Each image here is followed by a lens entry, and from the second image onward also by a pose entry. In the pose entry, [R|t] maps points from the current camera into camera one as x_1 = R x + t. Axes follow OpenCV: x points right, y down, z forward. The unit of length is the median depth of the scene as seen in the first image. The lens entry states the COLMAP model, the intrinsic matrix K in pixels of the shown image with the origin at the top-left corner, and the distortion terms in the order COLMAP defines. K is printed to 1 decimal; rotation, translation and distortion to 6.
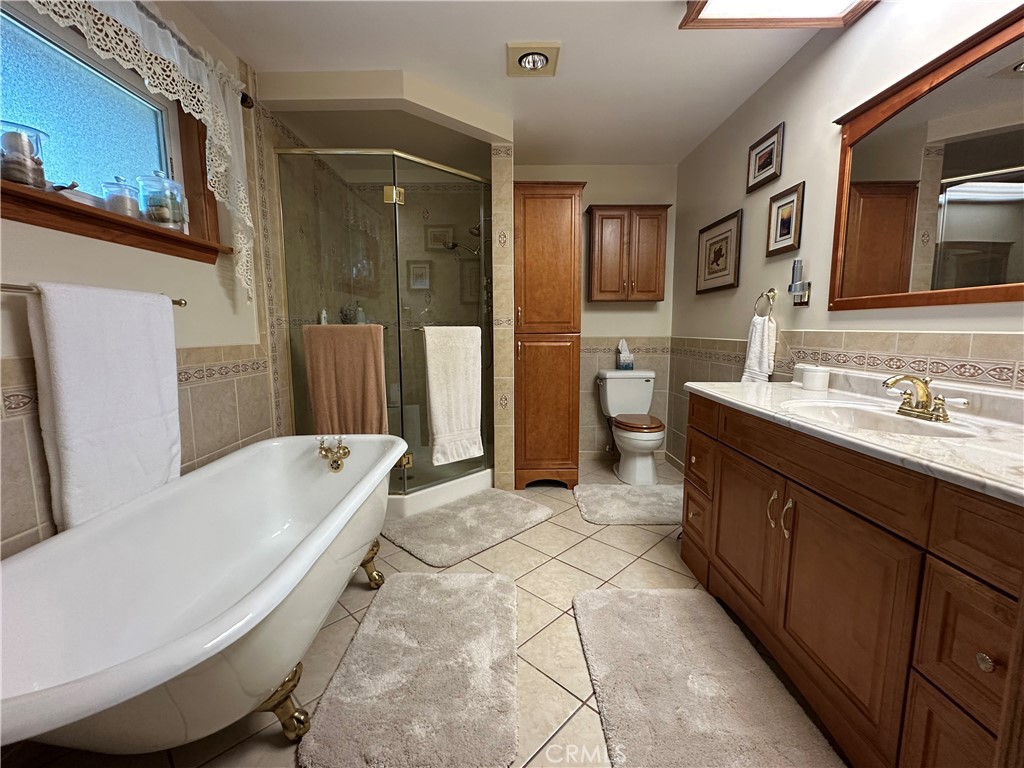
lens RADIAL K [[440.2, 0, 512.0], [0, 440.2, 384.0], [0, 0, 1]] dist [-0.000258, 0.000023]
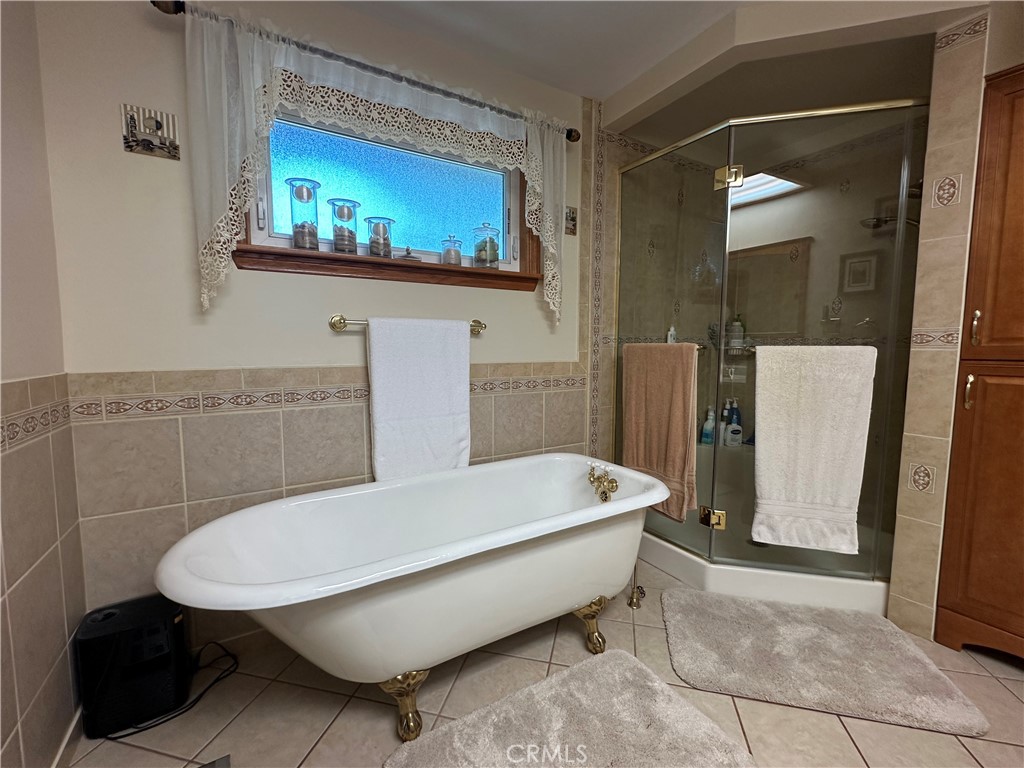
lens RADIAL K [[440.2, 0, 512.0], [0, 440.2, 384.0], [0, 0, 1]] dist [-0.000258, 0.000023]
pose [[0.507254, 0.082712, -0.857818, 0.246724], [-0.111300, 0.993335, 0.029964, -0.050354], [0.854579, 0.080276, 0.513079, 0.319801]]
